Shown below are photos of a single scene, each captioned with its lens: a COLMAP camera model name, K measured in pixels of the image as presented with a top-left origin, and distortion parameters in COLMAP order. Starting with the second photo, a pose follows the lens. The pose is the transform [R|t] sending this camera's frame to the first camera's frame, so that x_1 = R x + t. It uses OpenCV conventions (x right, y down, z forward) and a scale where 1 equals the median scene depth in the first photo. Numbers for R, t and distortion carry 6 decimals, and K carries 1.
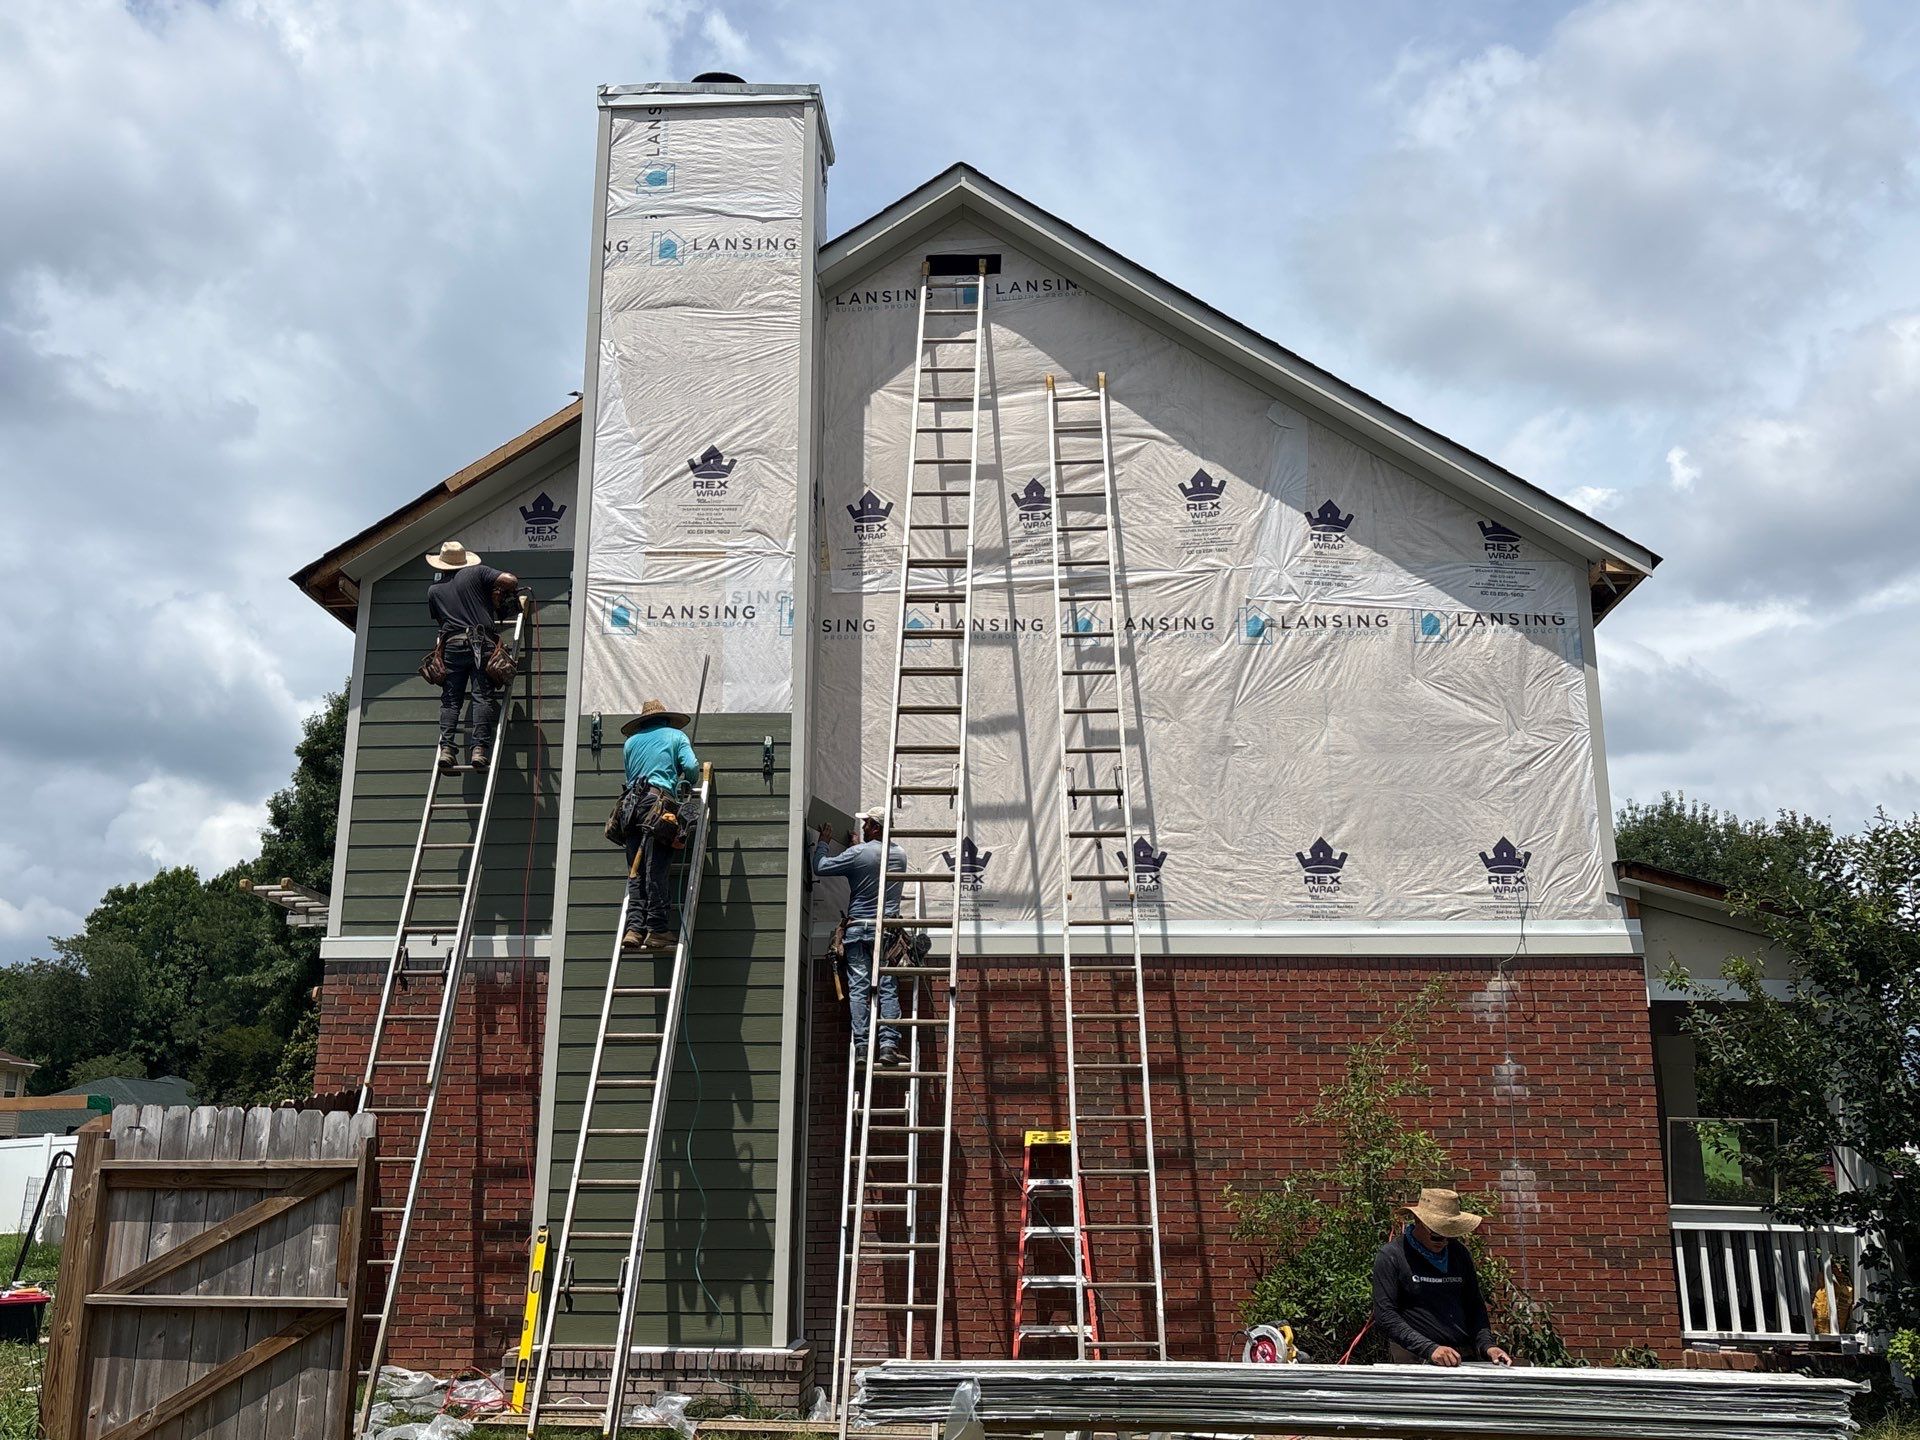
lens RADIAL K [[1669.2, 0, 961.2], [0, 1669.2, 786.1], [0, 0, 1]] dist [0.010203, 0.006441]
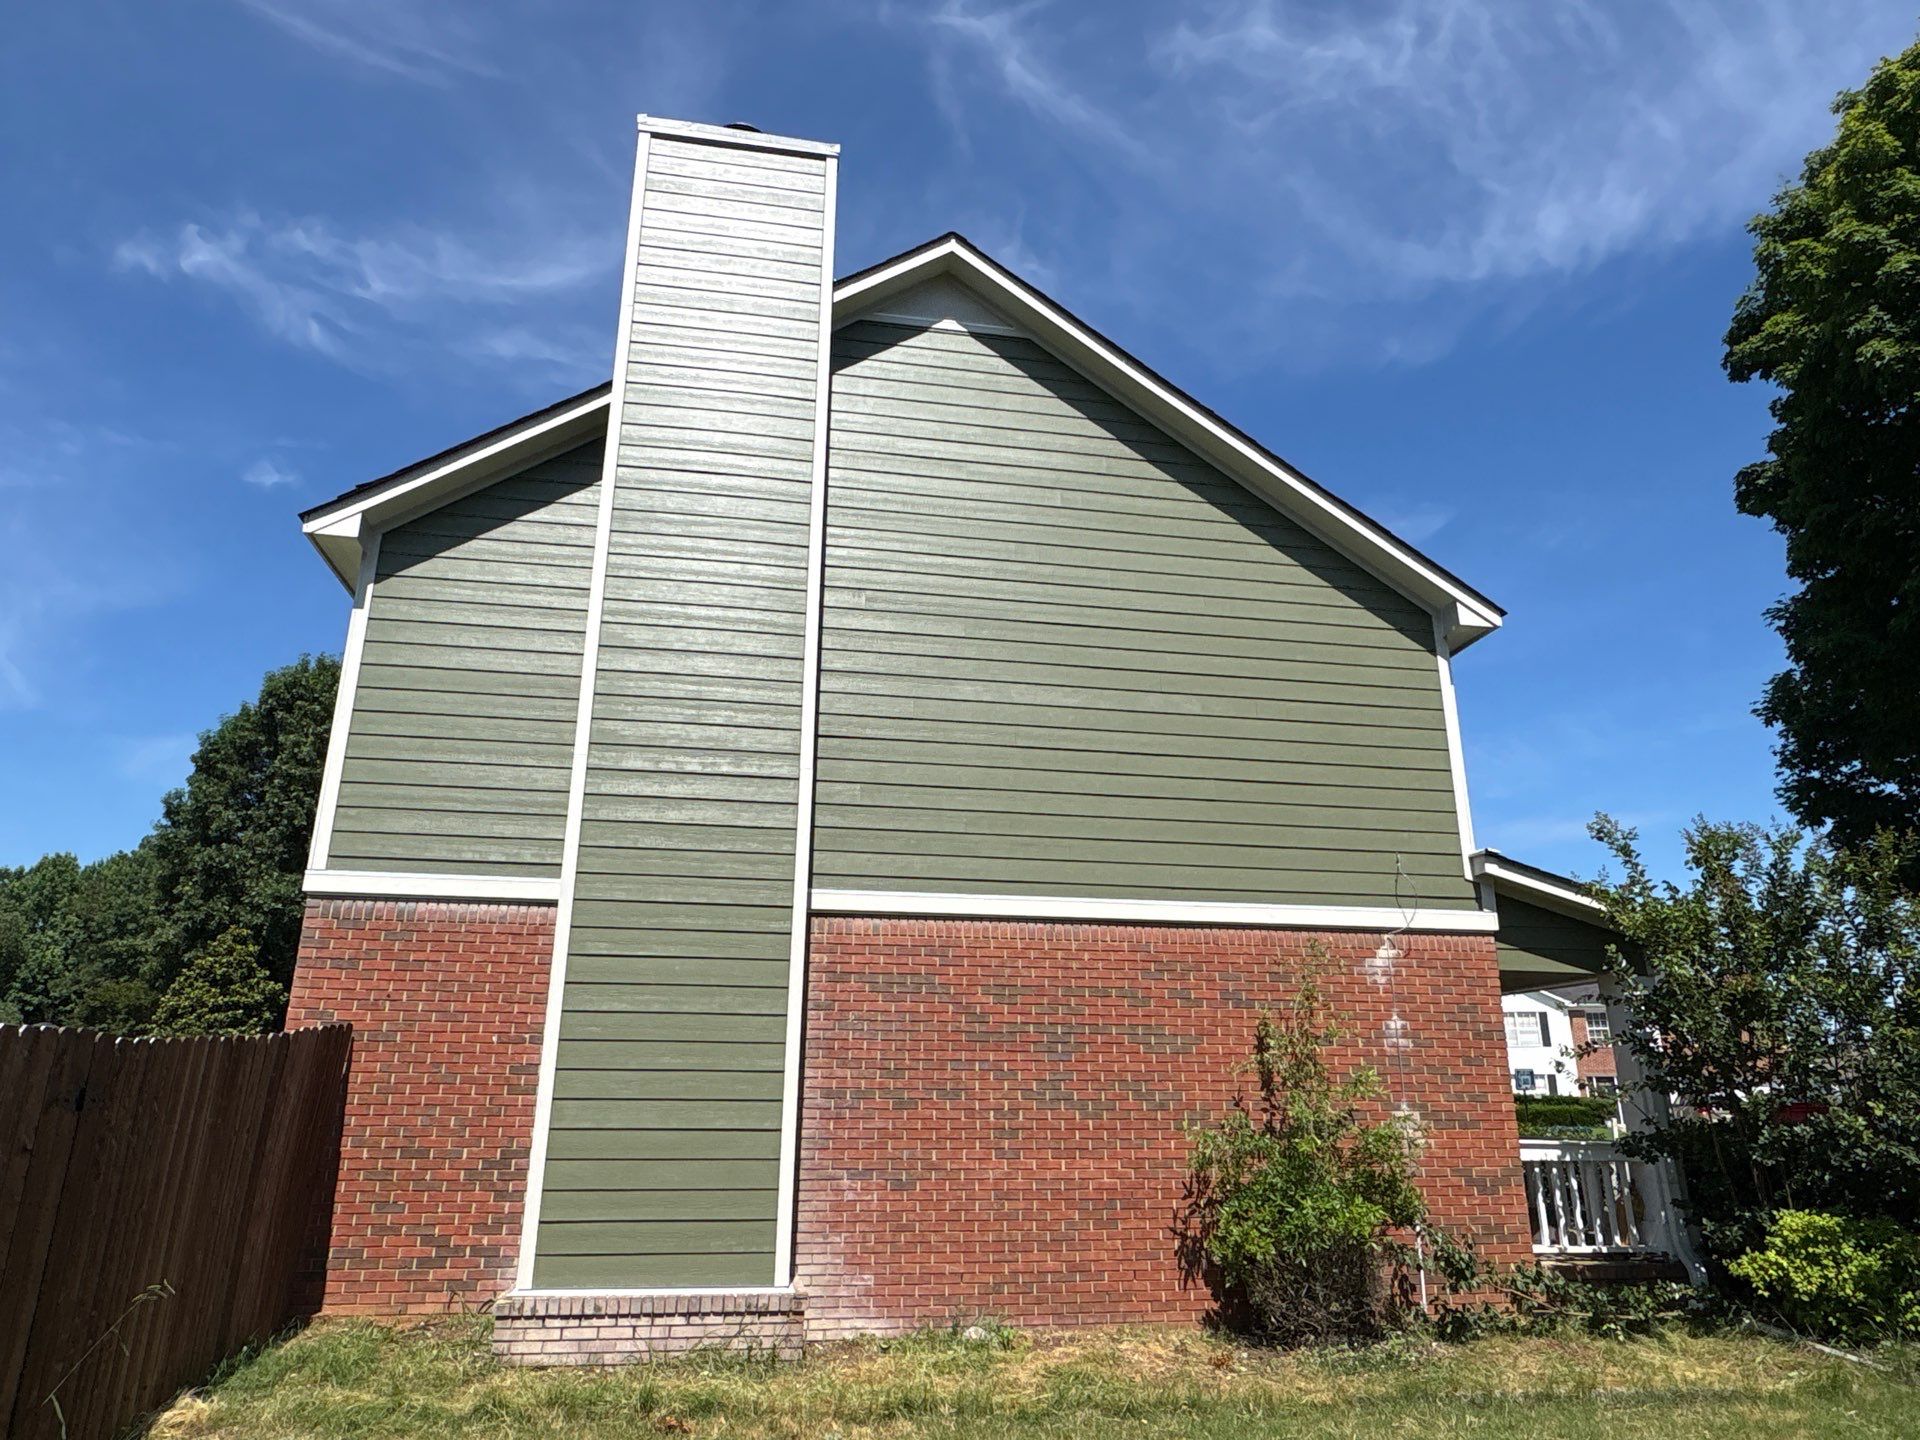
lens RADIAL K [[1195.6, 0, 966.6], [0, 1195.6, 761.4], [0, 0, 1]] dist [-0.006643, 0.000090]
pose [[0.976248, 0.062530, 0.207437, -0.154771], [-0.049688, 0.996545, -0.066556, 0.055359], [-0.210882, 0.054668, 0.975982, 0.229648]]
